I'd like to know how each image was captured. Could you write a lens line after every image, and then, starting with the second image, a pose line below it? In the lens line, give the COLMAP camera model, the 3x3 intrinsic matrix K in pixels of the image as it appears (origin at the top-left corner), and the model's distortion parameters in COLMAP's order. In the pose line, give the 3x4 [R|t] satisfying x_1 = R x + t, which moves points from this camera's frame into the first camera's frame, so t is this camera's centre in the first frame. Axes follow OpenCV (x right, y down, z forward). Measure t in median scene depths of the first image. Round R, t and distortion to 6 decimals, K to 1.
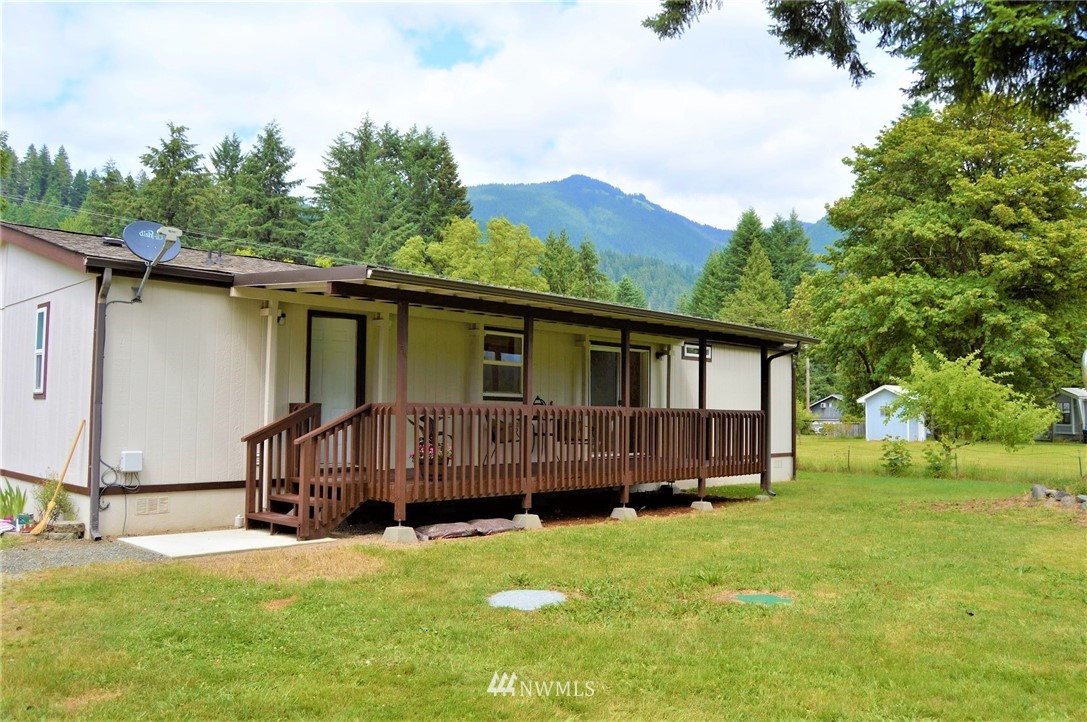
lens RADIAL K [[866.3, 0, 555.6], [0, 866.3, 365.2], [0, 0, 1]] dist [-0.090725, 0.033213]
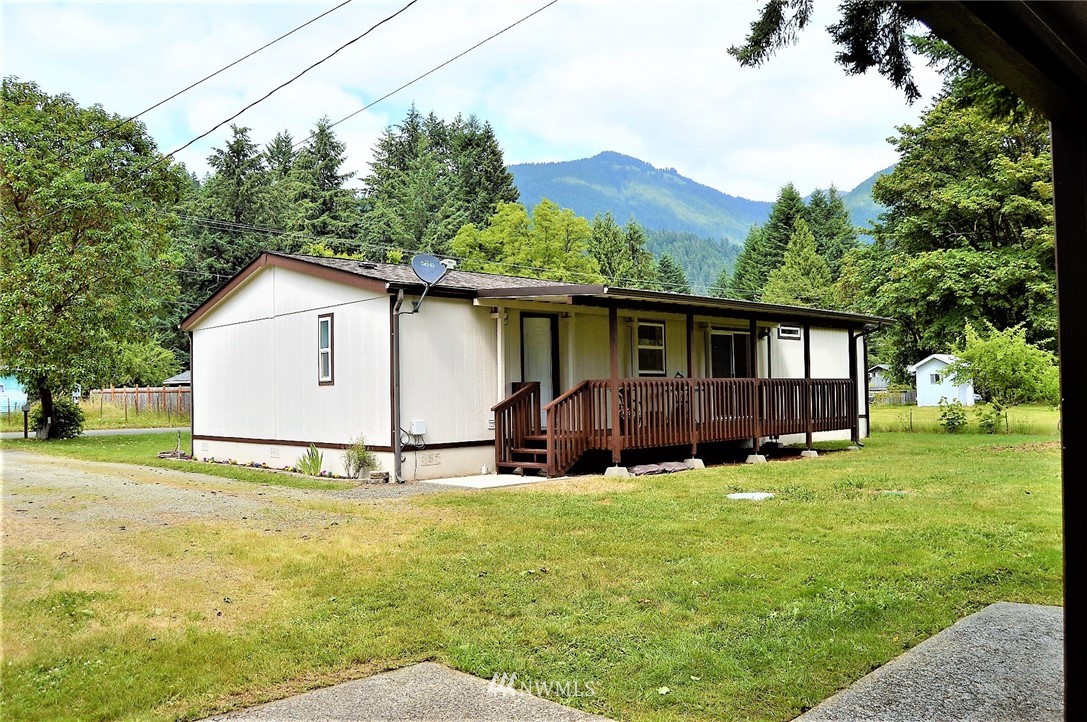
lens RADIAL K [[866.3, 0, 555.6], [0, 866.3, 365.2], [0, 0, 1]] dist [-0.090725, 0.033213]
pose [[0.998653, -0.029949, -0.042367, -0.086236], [0.030971, 0.999240, 0.023668, -0.006081], [0.041626, -0.024948, 0.998822, -0.165933]]
